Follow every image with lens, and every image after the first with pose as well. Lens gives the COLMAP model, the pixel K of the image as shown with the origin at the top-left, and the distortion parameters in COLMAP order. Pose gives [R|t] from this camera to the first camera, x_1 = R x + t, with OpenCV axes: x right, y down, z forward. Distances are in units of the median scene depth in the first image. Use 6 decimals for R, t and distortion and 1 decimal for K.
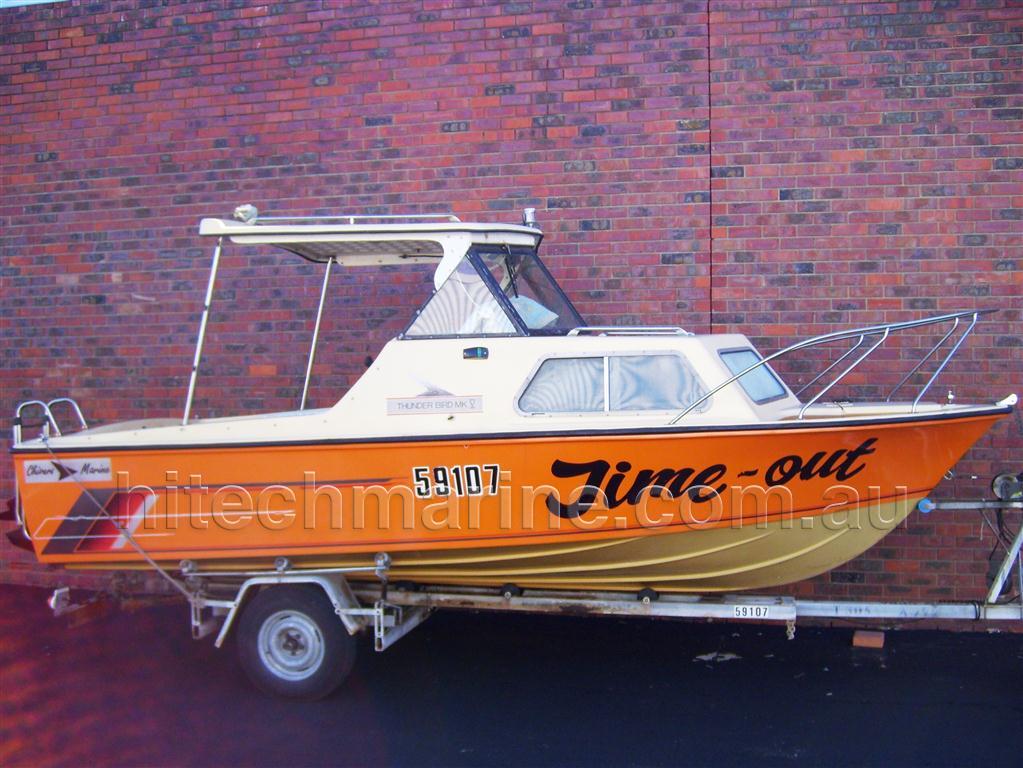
lens RADIAL K [[1120.1, 0, 511.2], [0, 1120.1, 406.5], [0, 0, 1]] dist [-0.155071, 0.136399]
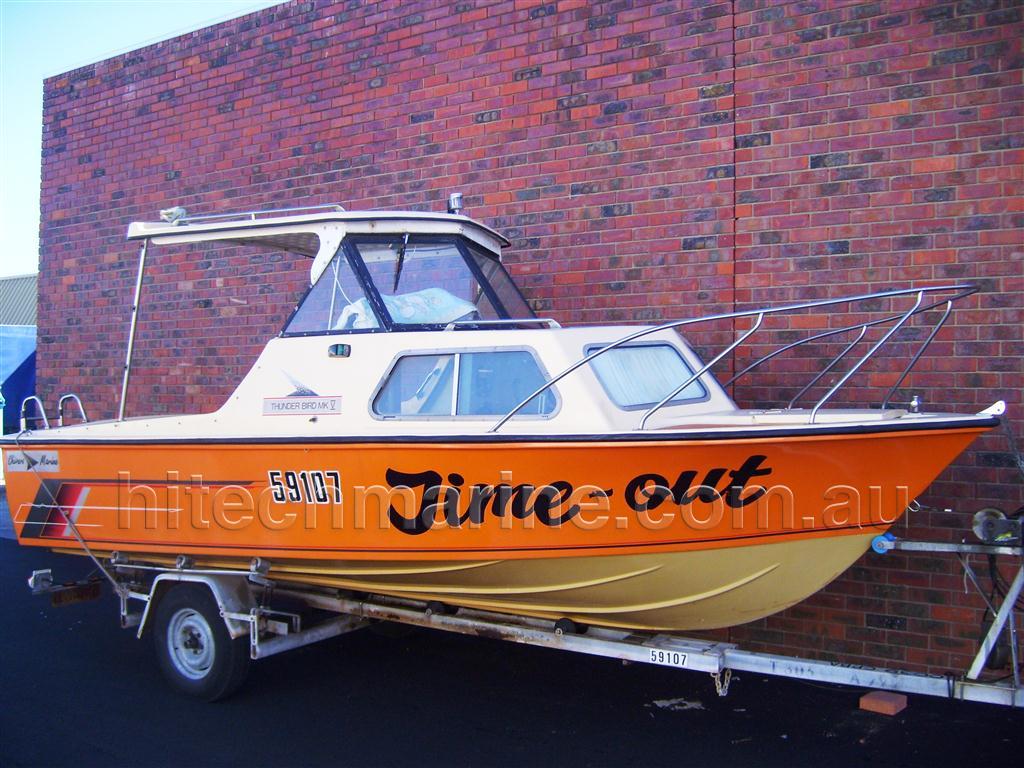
lens RADIAL K [[1047.0, 0, 512.0], [0, 1047.0, 384.0], [0, 0, 1]] dist [-0.153007, 0.143987]
pose [[0.932027, 0.005657, -0.362345, 0.320922], [-0.012791, 0.999769, -0.017293, -0.005108], [0.362163, 0.020752, 0.931884, 0.187473]]
